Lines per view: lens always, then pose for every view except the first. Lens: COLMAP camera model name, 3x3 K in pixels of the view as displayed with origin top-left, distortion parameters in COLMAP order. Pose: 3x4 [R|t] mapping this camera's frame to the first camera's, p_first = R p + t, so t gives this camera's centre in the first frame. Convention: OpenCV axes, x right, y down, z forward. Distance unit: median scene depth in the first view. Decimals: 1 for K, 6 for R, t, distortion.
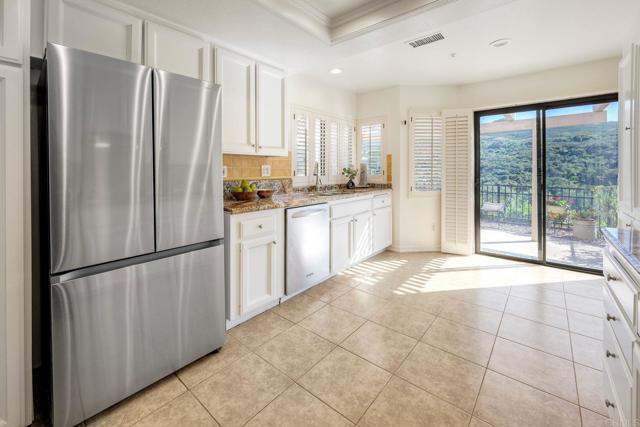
lens RADIAL K [[253.8, 0, 324.4], [0, 253.8, 209.8], [0, 0, 1]] dist [-0.001463, 0.000255]
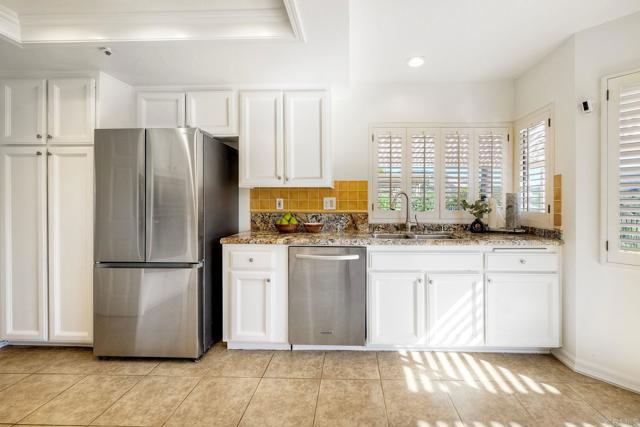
lens RADIAL K [[253.8, 0, 324.5], [0, 253.8, 230.9], [0, 0, 1]] dist [-0.001463, 0.000255]
pose [[0.641558, 0.093414, -0.761366, 0.457306], [-0.124100, 0.992121, 0.017154, -0.067075], [0.756969, 0.083480, 0.648096, 0.391874]]
